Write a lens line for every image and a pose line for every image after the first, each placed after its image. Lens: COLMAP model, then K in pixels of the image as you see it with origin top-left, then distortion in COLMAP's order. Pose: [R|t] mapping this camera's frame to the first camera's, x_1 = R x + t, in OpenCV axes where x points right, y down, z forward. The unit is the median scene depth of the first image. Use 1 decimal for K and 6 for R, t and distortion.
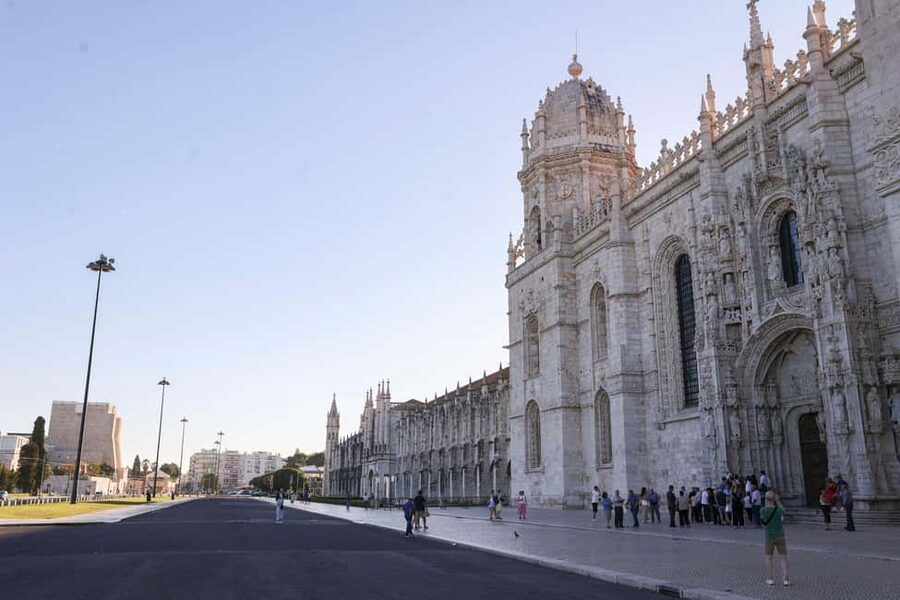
lens RADIAL K [[702.5, 0, 450.0], [0, 702.5, 300.0], [0, 0, 1]] dist [-0.003470, -0.001366]
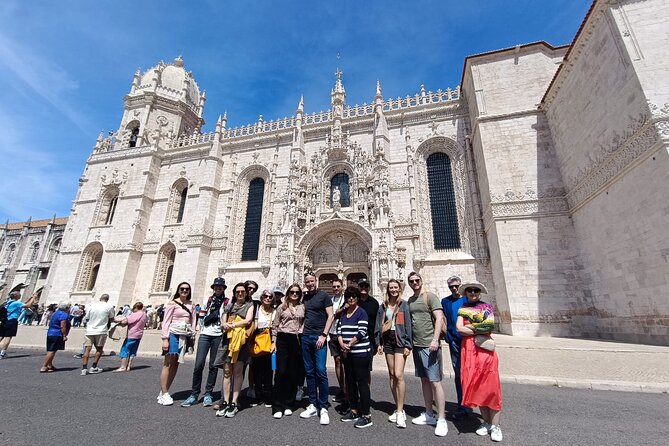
lens RADIAL K [[303.5, 0, 334.5], [0, 303.5, 223.0], [0, 0, 1]] dist [-0.001400, -0.000078]
pose [[0.577337, 0.256368, 0.775214, -0.120359], [-0.239296, 0.960866, -0.139550, 0.102888], [-0.780653, -0.104938, 0.616091, 0.346882]]
